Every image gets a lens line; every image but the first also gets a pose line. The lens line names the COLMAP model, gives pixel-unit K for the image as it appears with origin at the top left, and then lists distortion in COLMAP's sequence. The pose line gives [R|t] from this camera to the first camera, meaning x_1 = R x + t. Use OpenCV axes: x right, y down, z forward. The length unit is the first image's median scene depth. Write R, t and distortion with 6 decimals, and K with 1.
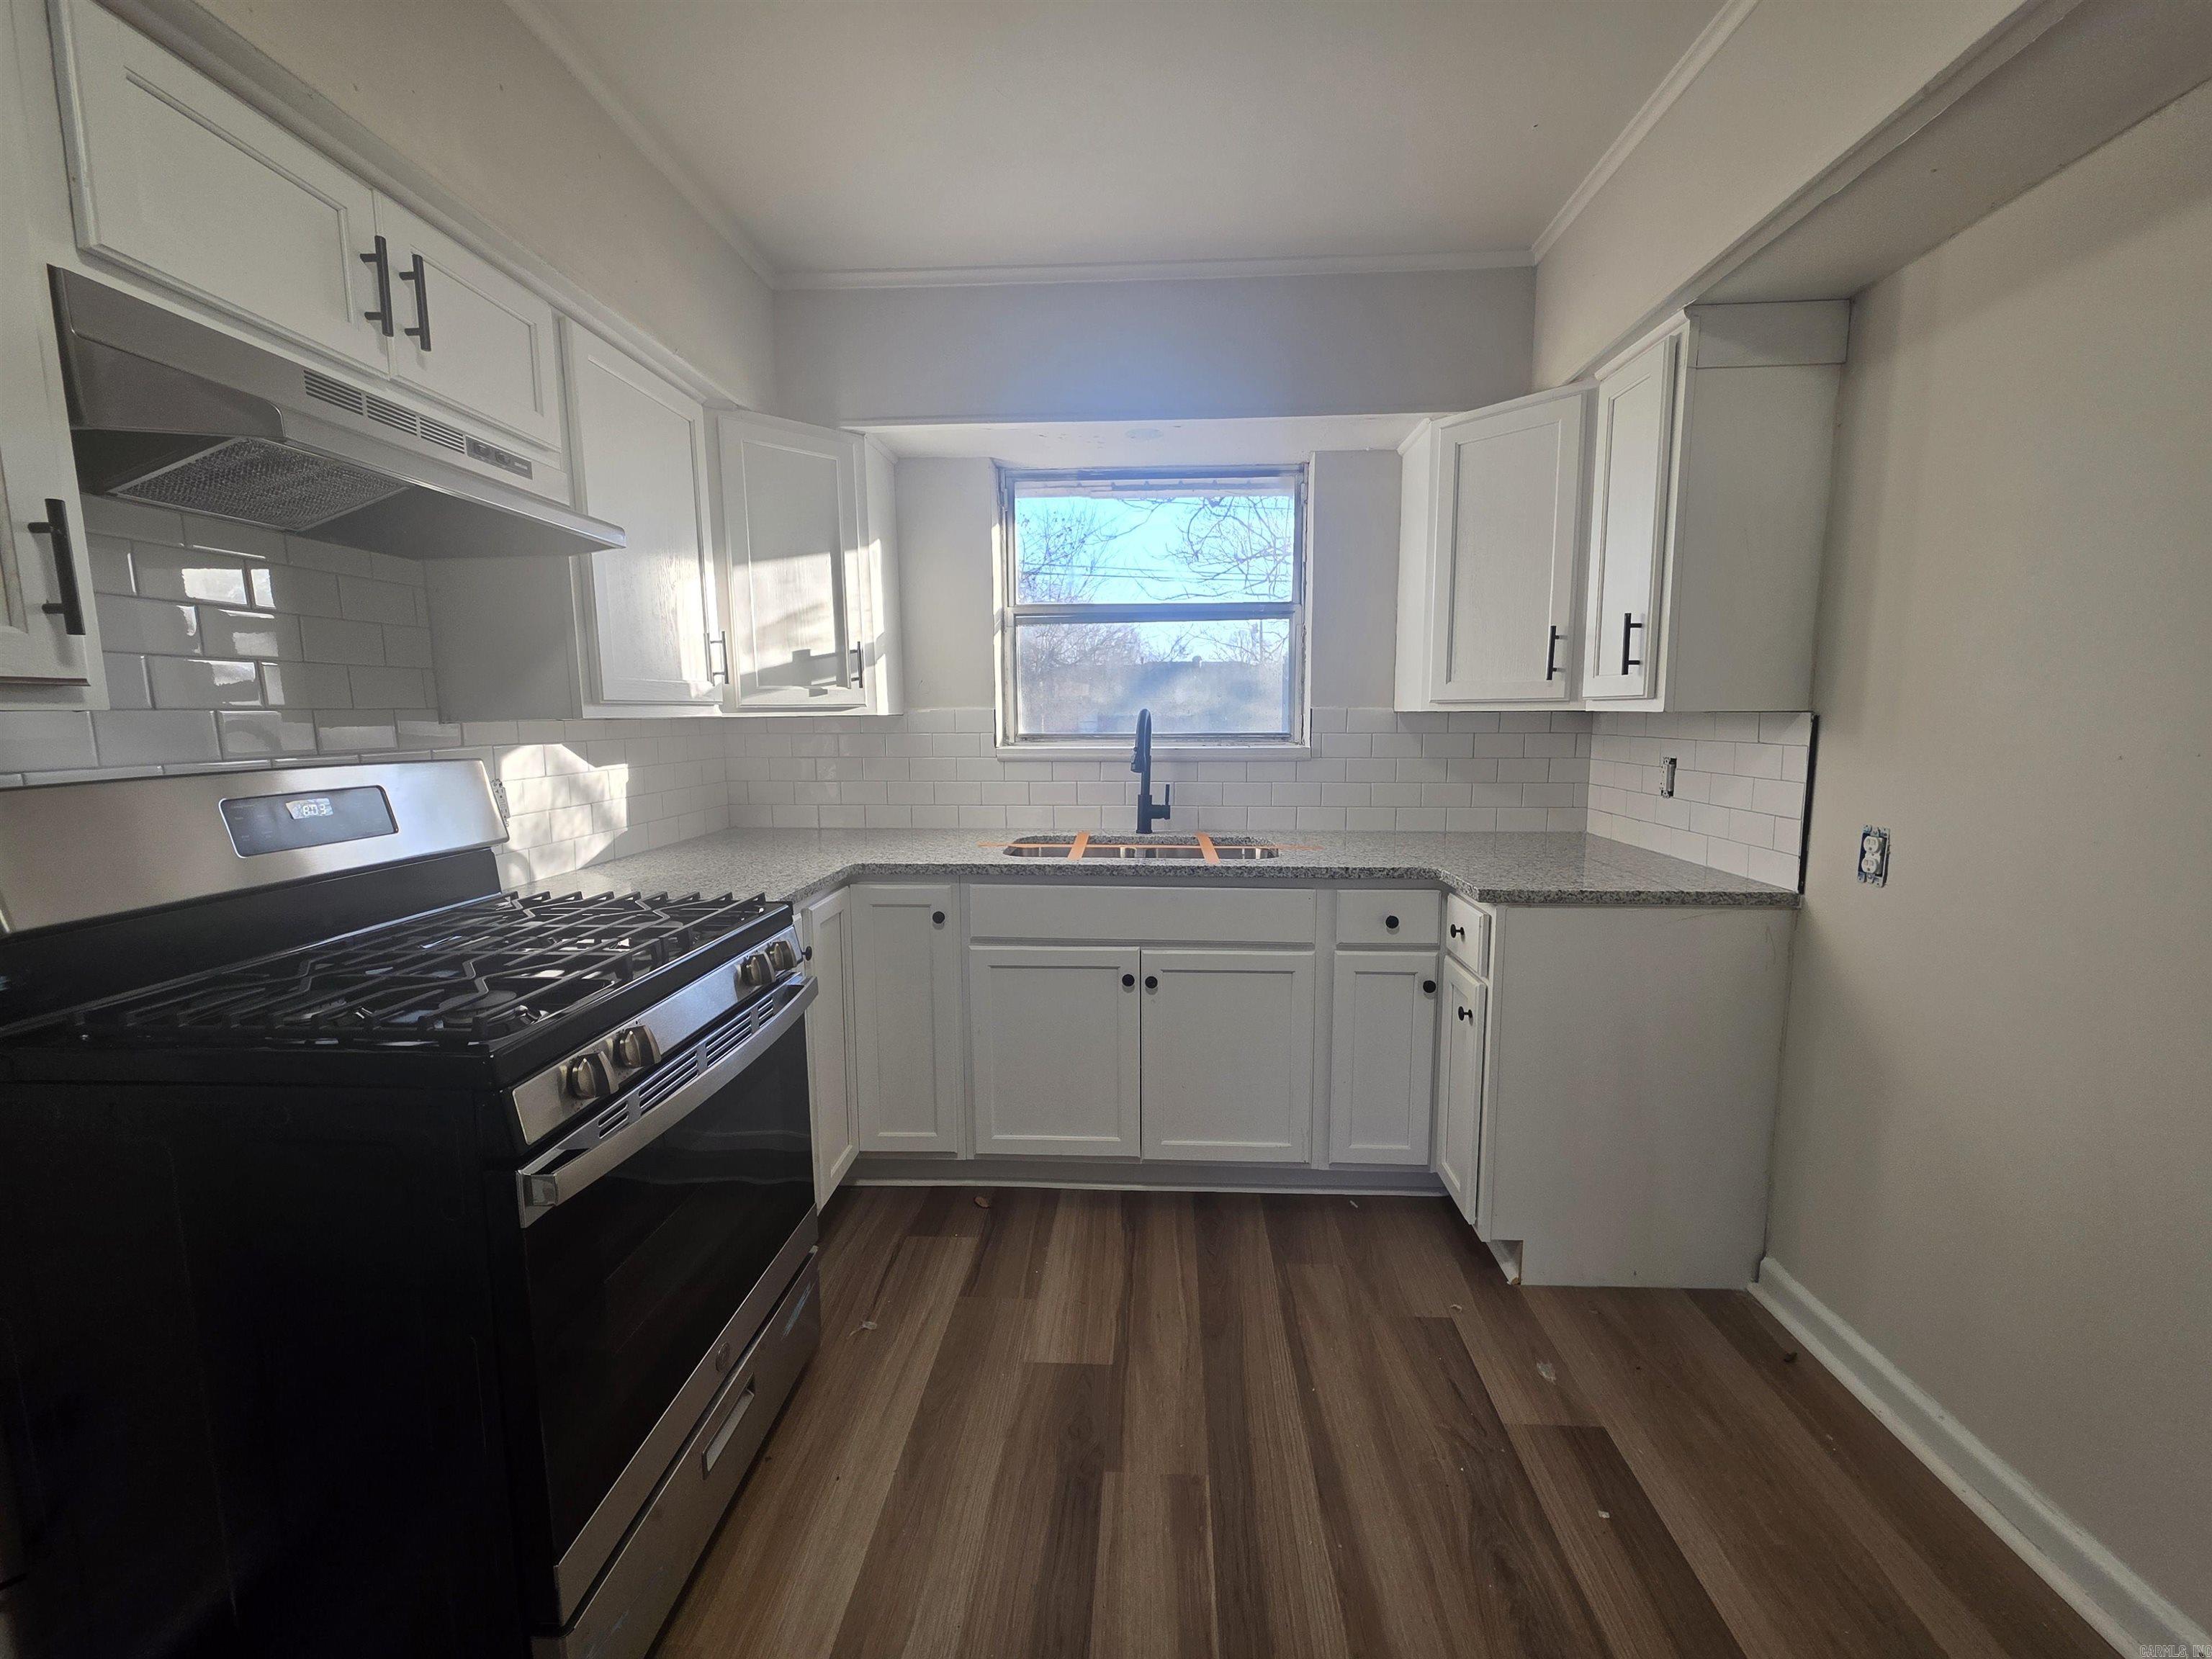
lens RADIAL K [[887.5, 0, 1107.6], [0, 887.5, 812.0], [0, 0, 1]] dist [0.003319, -0.000066]
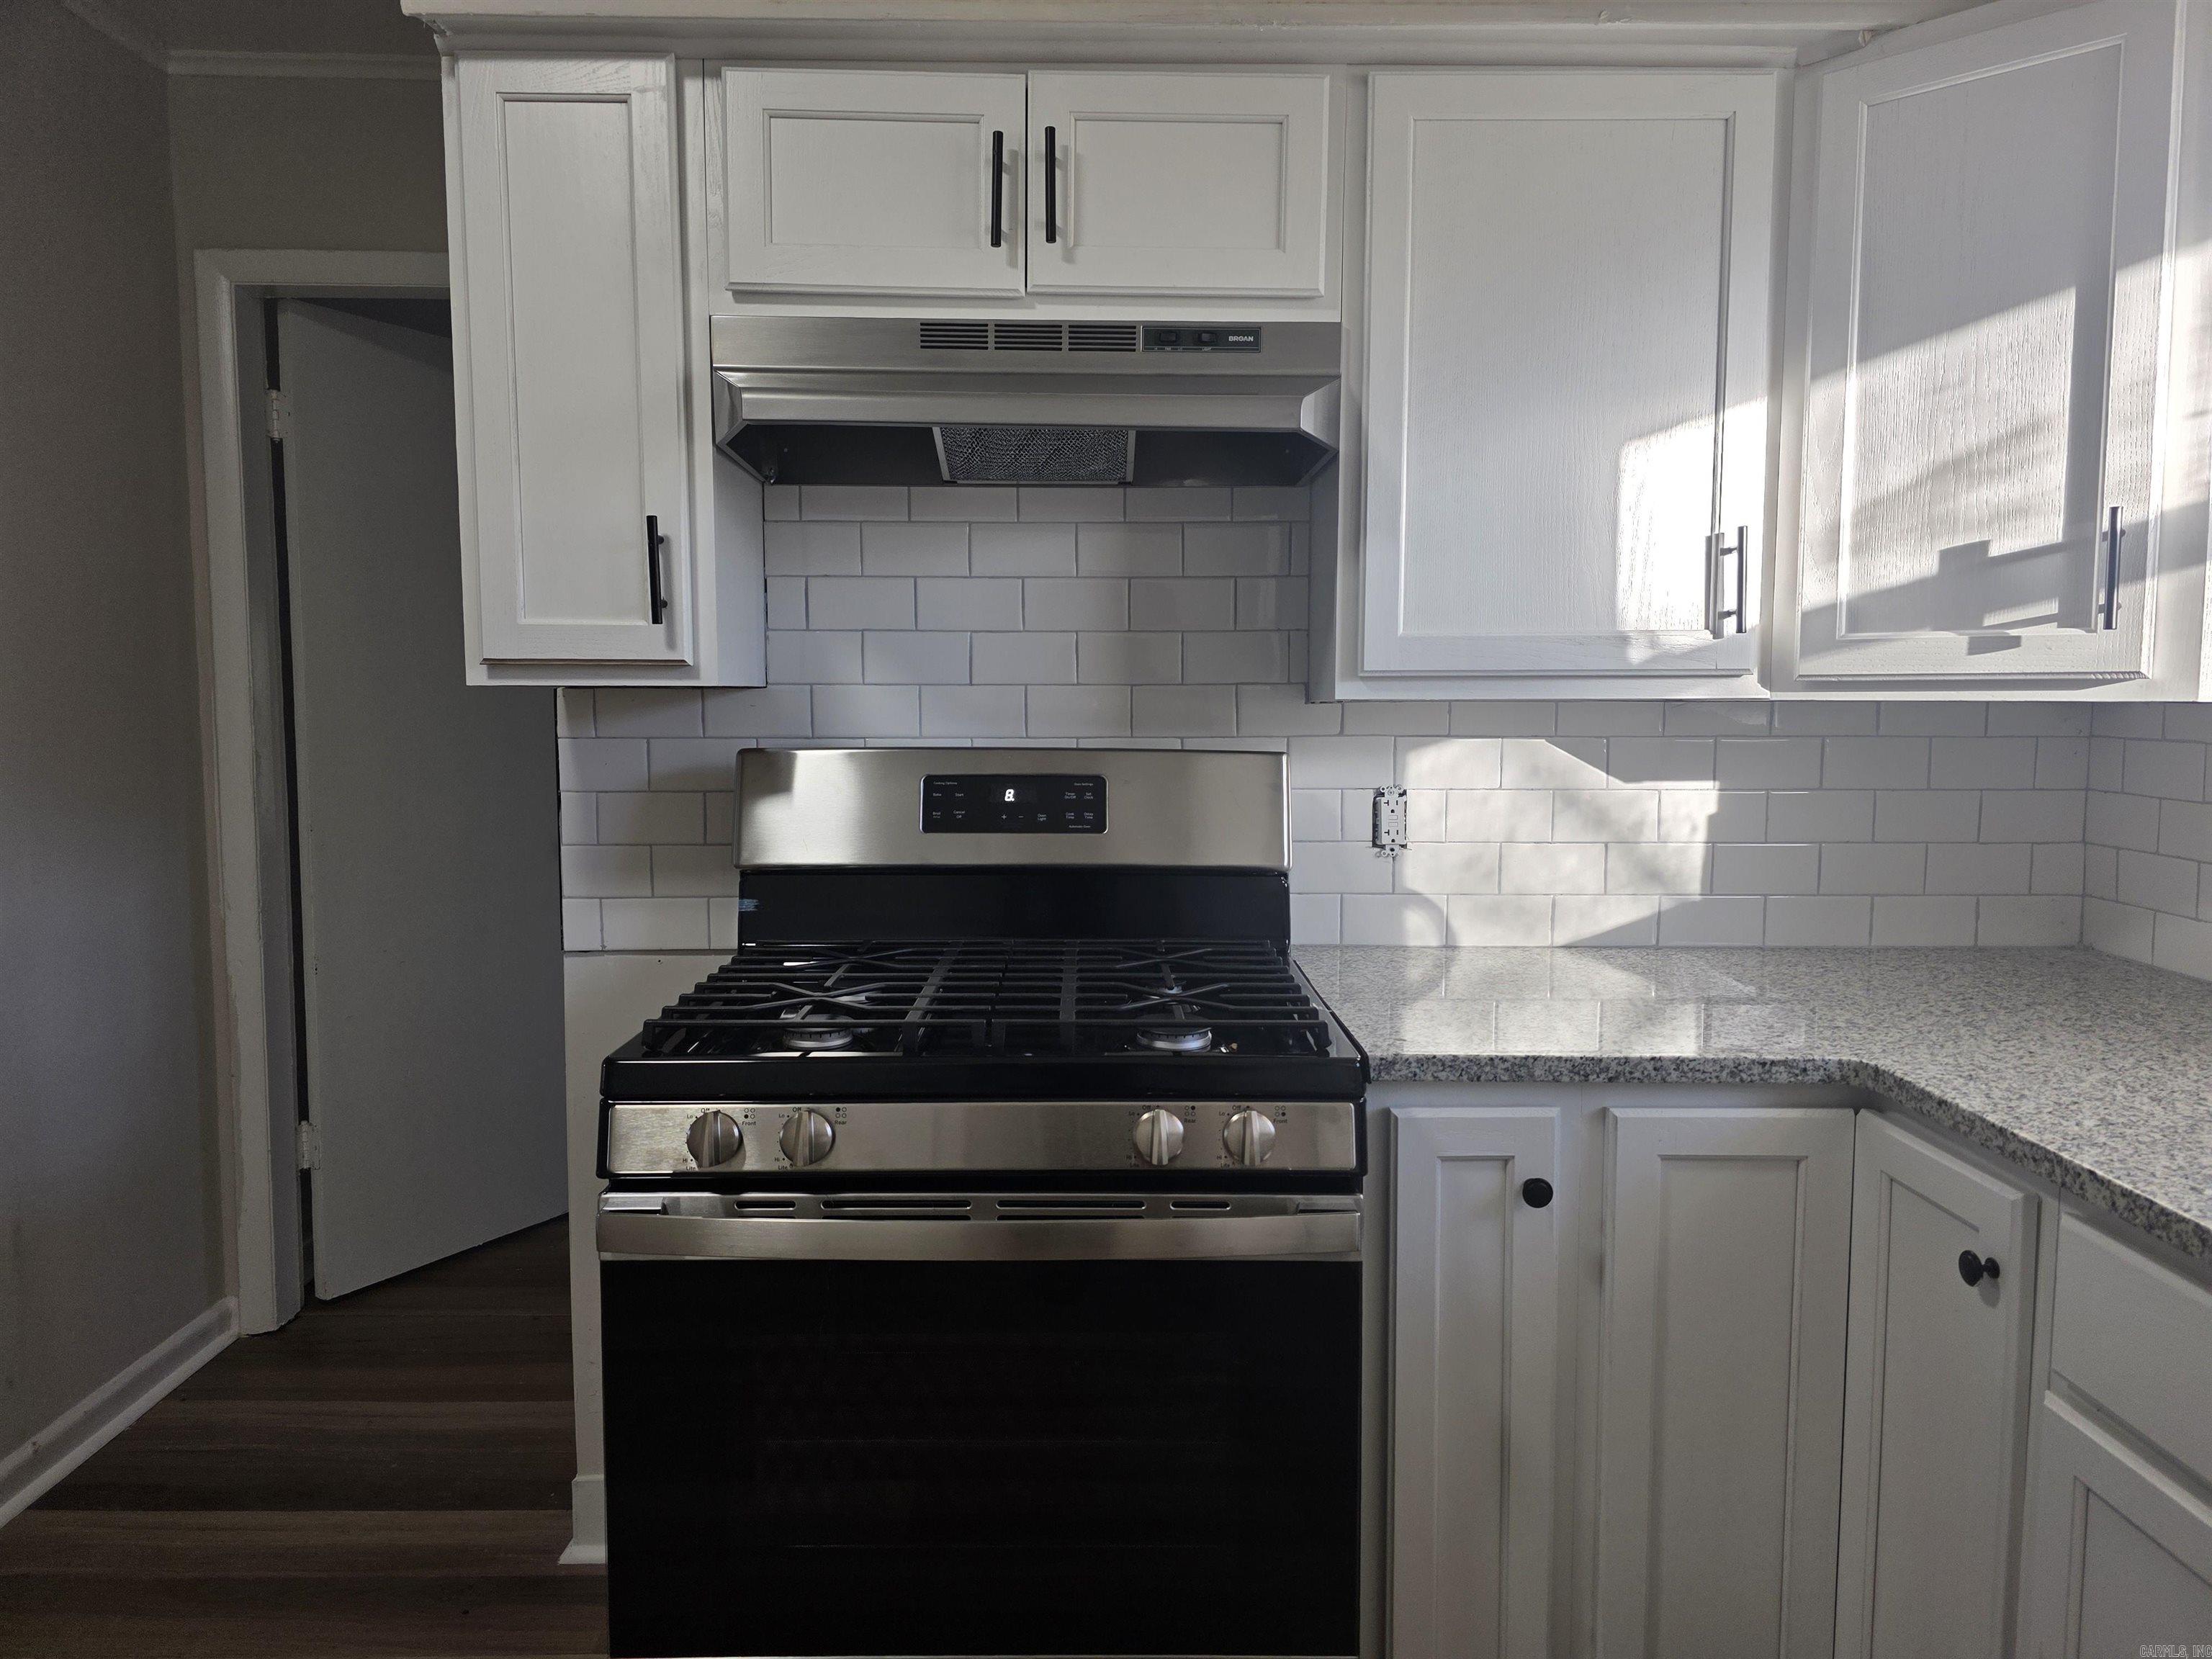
lens RADIAL K [[1466.9, 0, 1116.4], [0, 1466.9, 819.1], [0, 0, 1]] dist [0.099509, -0.110817]
pose [[0.076050, 0.101004, -0.991975, 0.366692], [-0.114053, 0.989208, 0.091978, -0.076801], [0.990560, 0.106143, 0.086749, 0.584198]]
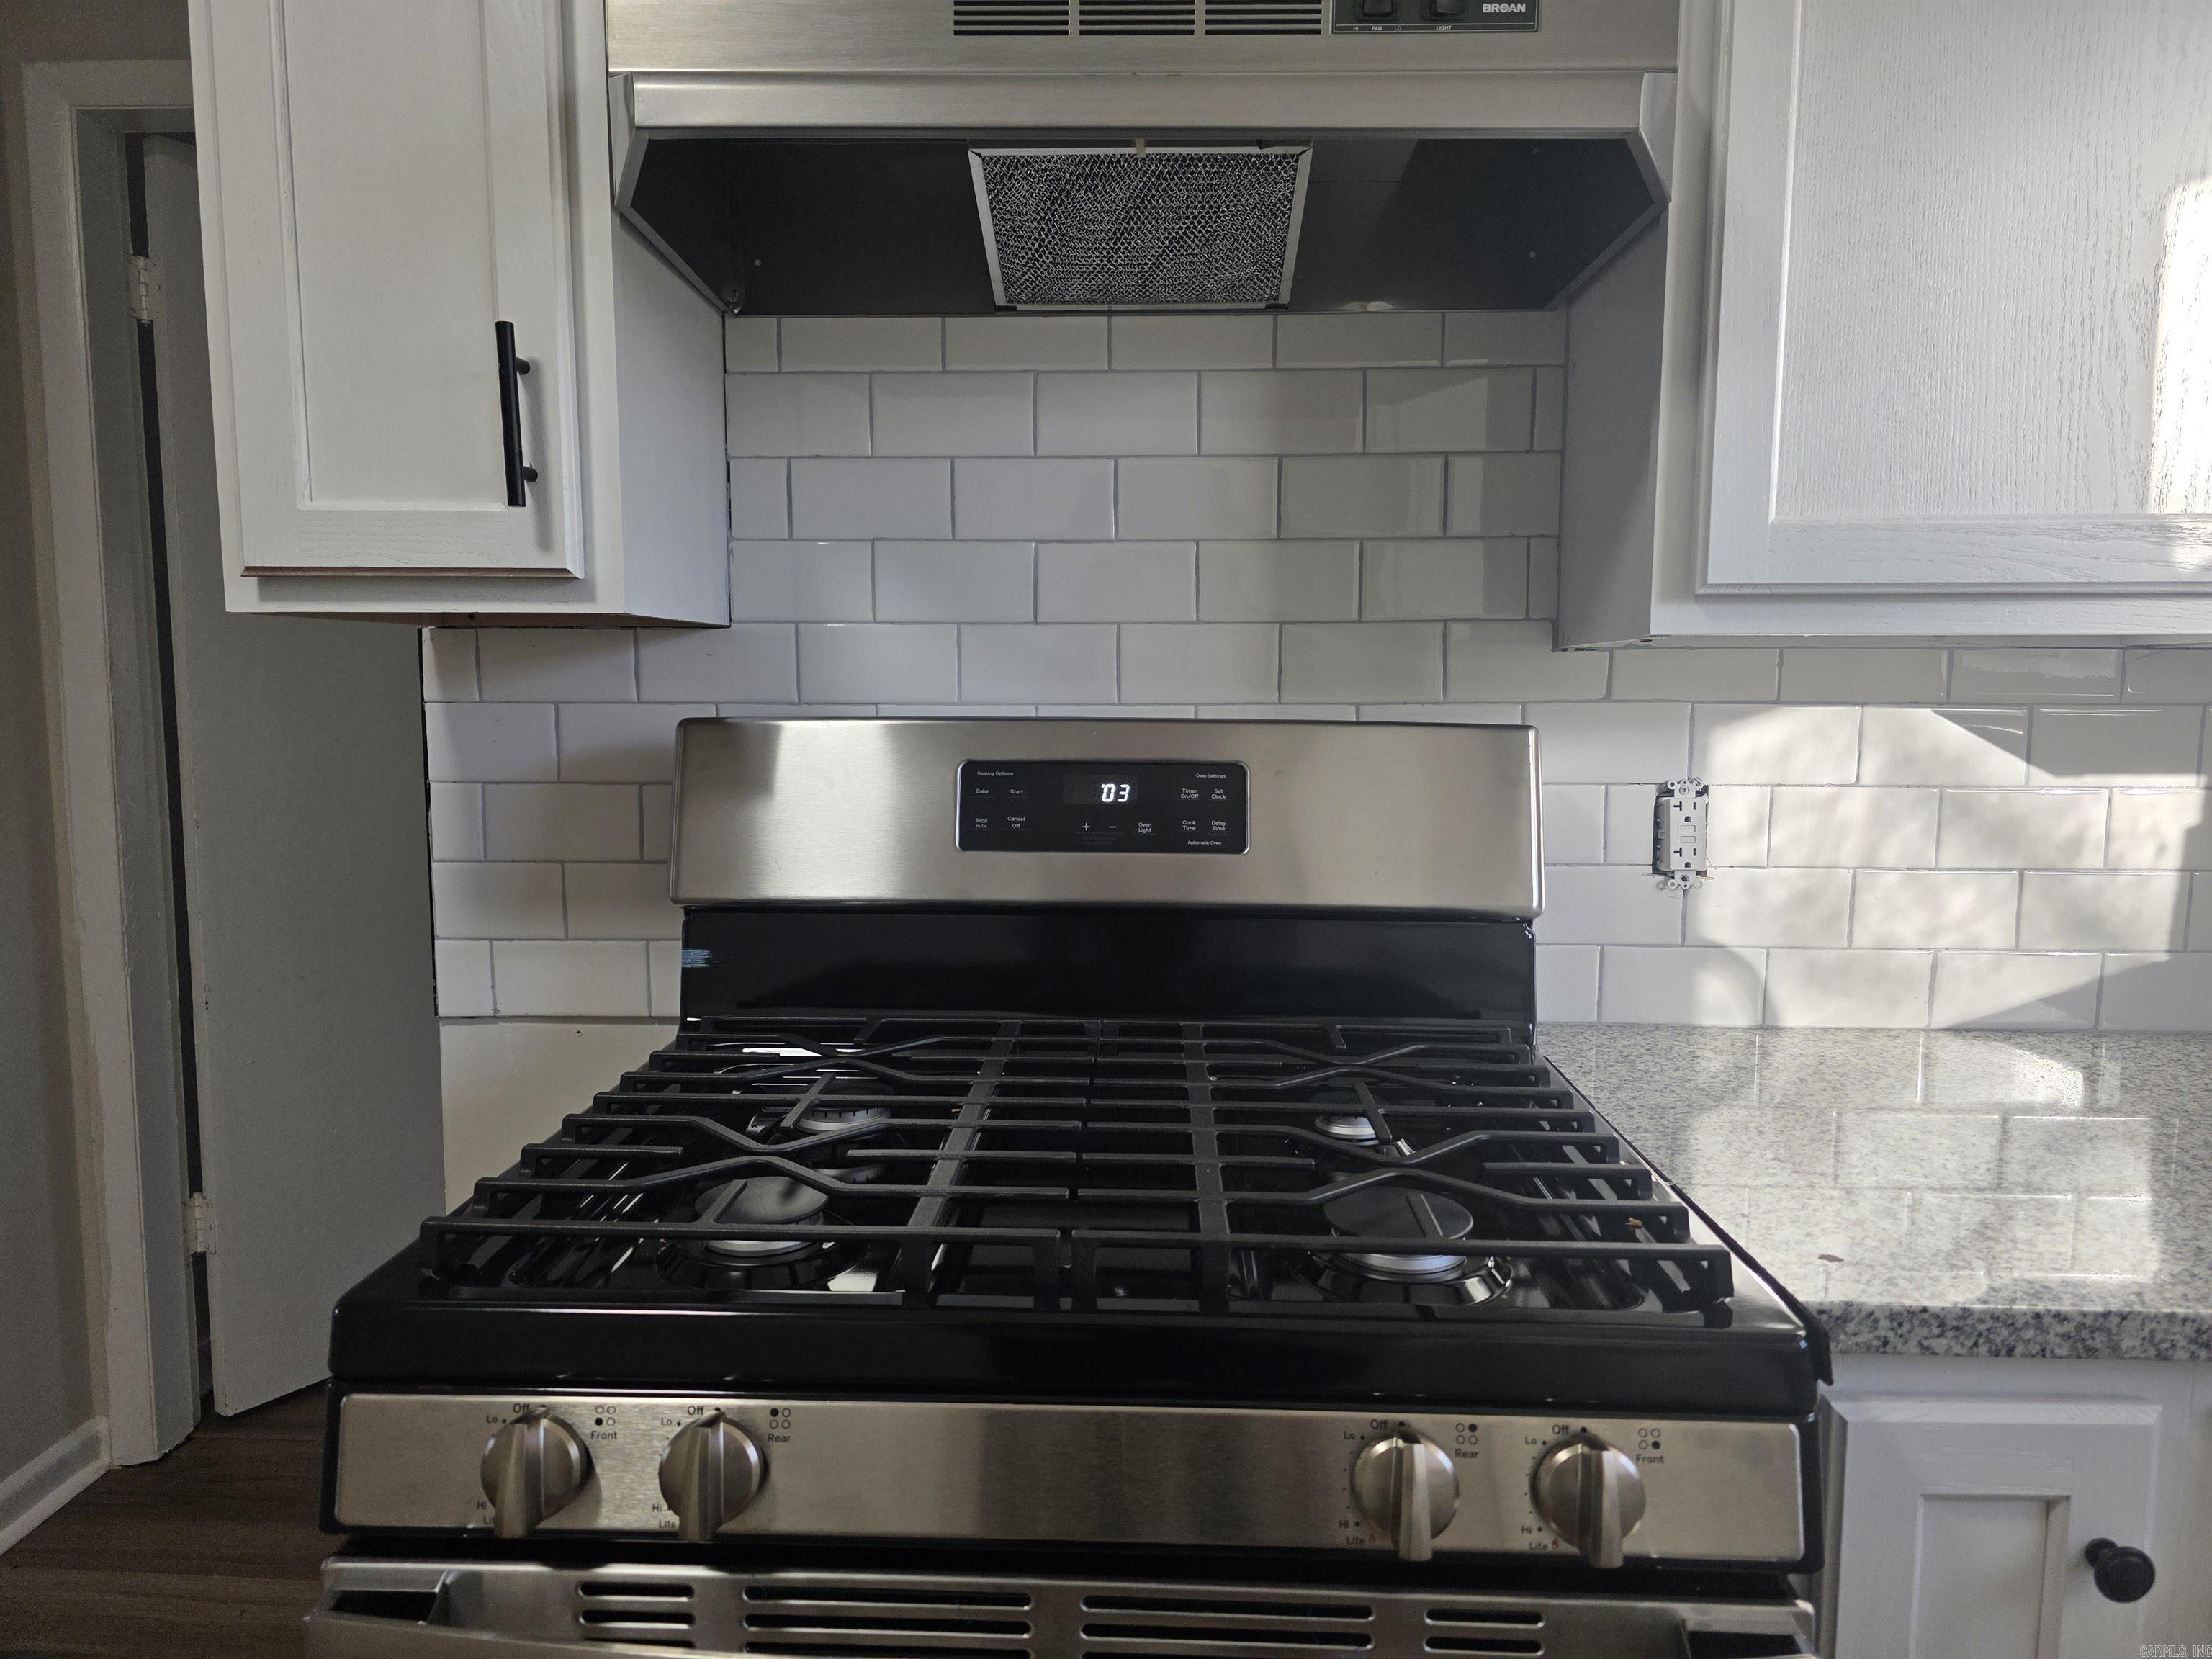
lens RADIAL K [[1466.9, 0, 1116.4], [0, 1466.9, 819.1], [0, 0, 1]] dist [0.099509, -0.110817]
pose [[0.031172, 0.111361, -0.993291, 0.039083], [-0.115650, 0.987501, 0.107082, -0.053150], [0.992801, 0.111537, 0.043661, 0.580132]]
